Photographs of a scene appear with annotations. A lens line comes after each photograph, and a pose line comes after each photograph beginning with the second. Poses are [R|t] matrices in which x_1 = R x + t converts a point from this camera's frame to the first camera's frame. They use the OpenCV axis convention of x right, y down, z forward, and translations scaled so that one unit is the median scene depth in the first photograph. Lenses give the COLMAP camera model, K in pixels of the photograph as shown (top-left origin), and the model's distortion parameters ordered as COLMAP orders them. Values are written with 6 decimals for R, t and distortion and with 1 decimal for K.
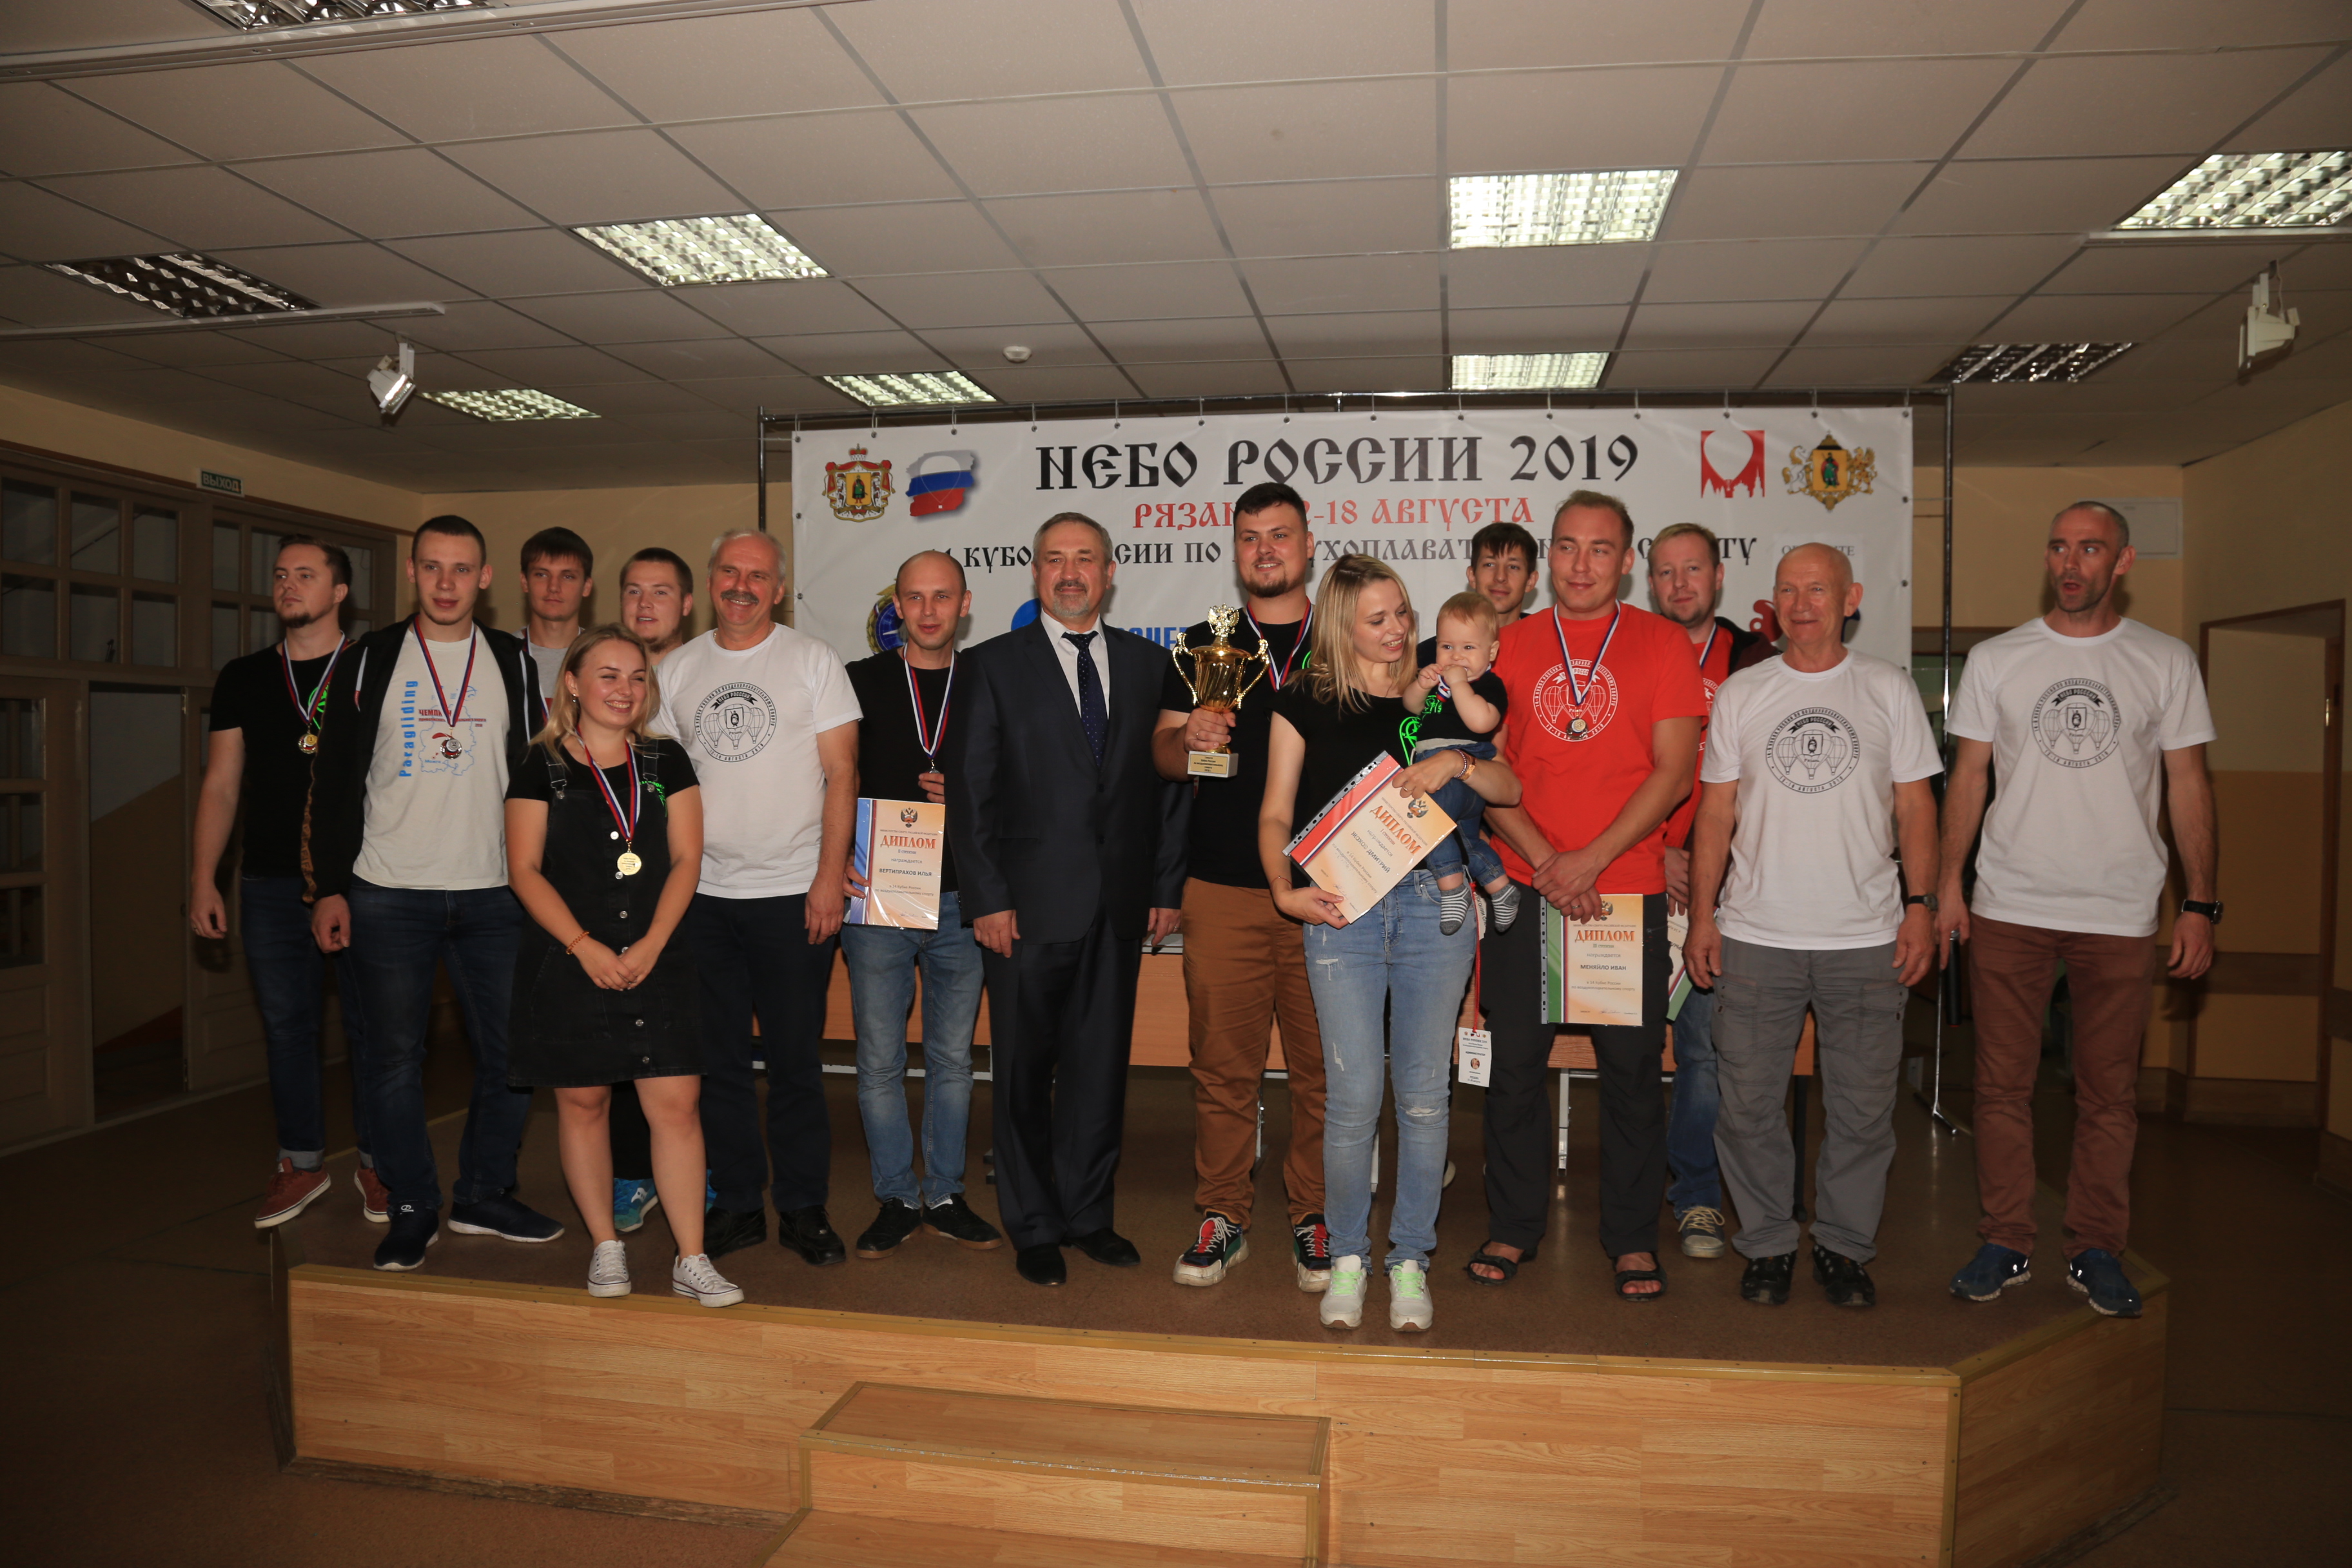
lens RADIAL K [[1584.4, 0, 1176.0], [0, 1584.4, 784.0], [0, 0, 1]] dist [-0.134531, 0.073558]
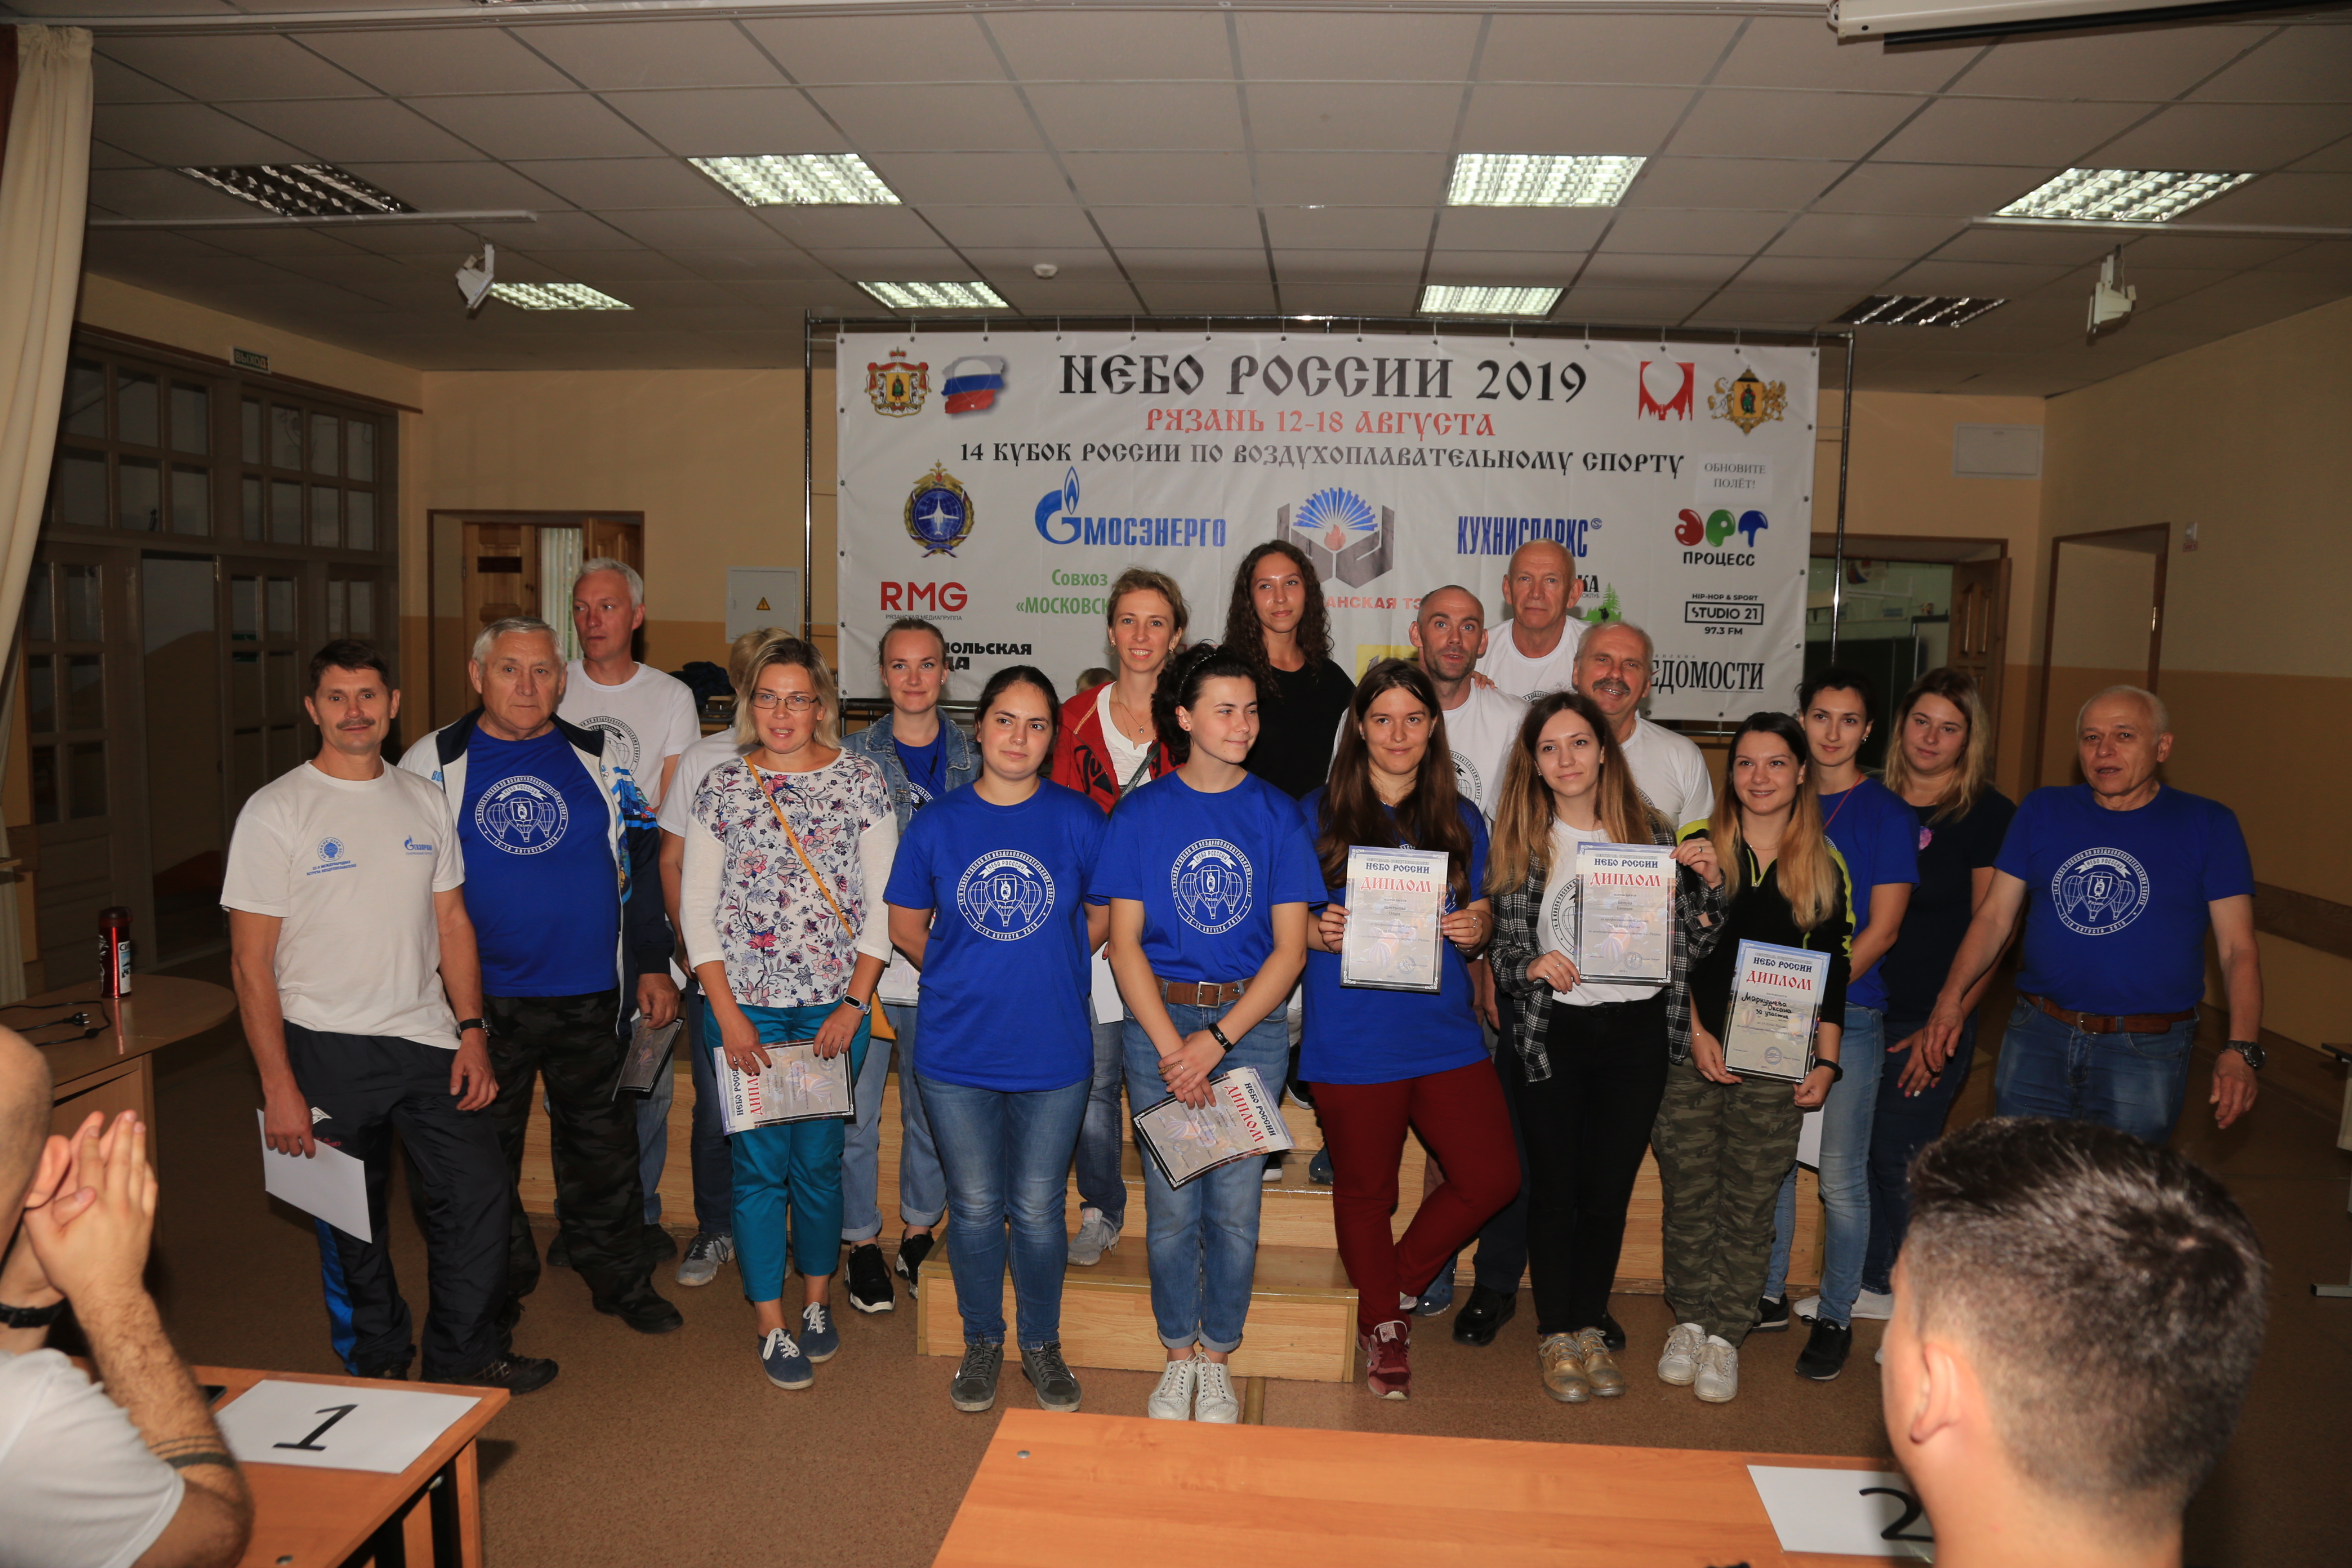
lens RADIAL K [[1584.1, 0, 1176.4], [0, 1584.1, 803.5], [0, 0, 1]] dist [-0.143045, 0.088909]
pose [[0.997360, 0.010451, 0.071857, -0.085635], [-0.016891, 0.995834, 0.089603, 0.003927], [-0.070621, -0.090580, 0.993382, -0.152995]]
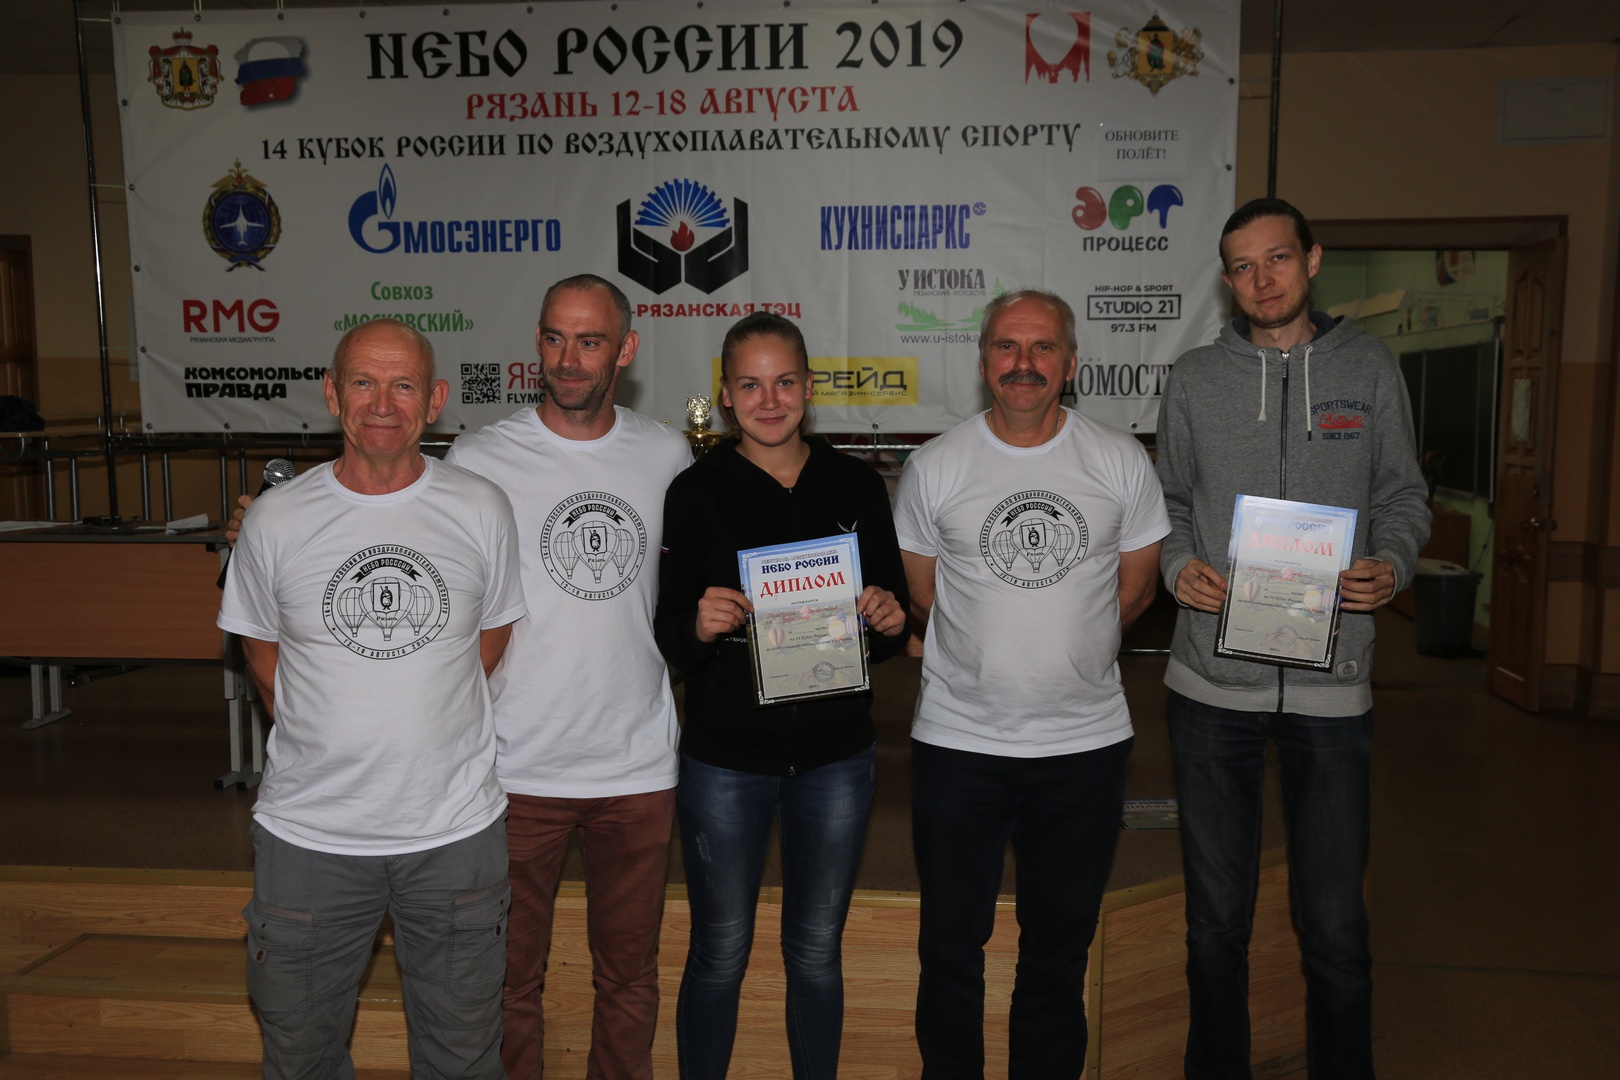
lens RADIAL K [[1604.5, 0, 810.0], [0, 1604.5, 540.0], [0, 0, 1]] dist [-0.013729, 0.127430]
pose [[0.999034, -0.010692, 0.042626, 0.147932], [0.007086, 0.996452, 0.083863, 0.020077], [-0.043371, -0.083480, 0.995565, -0.042864]]
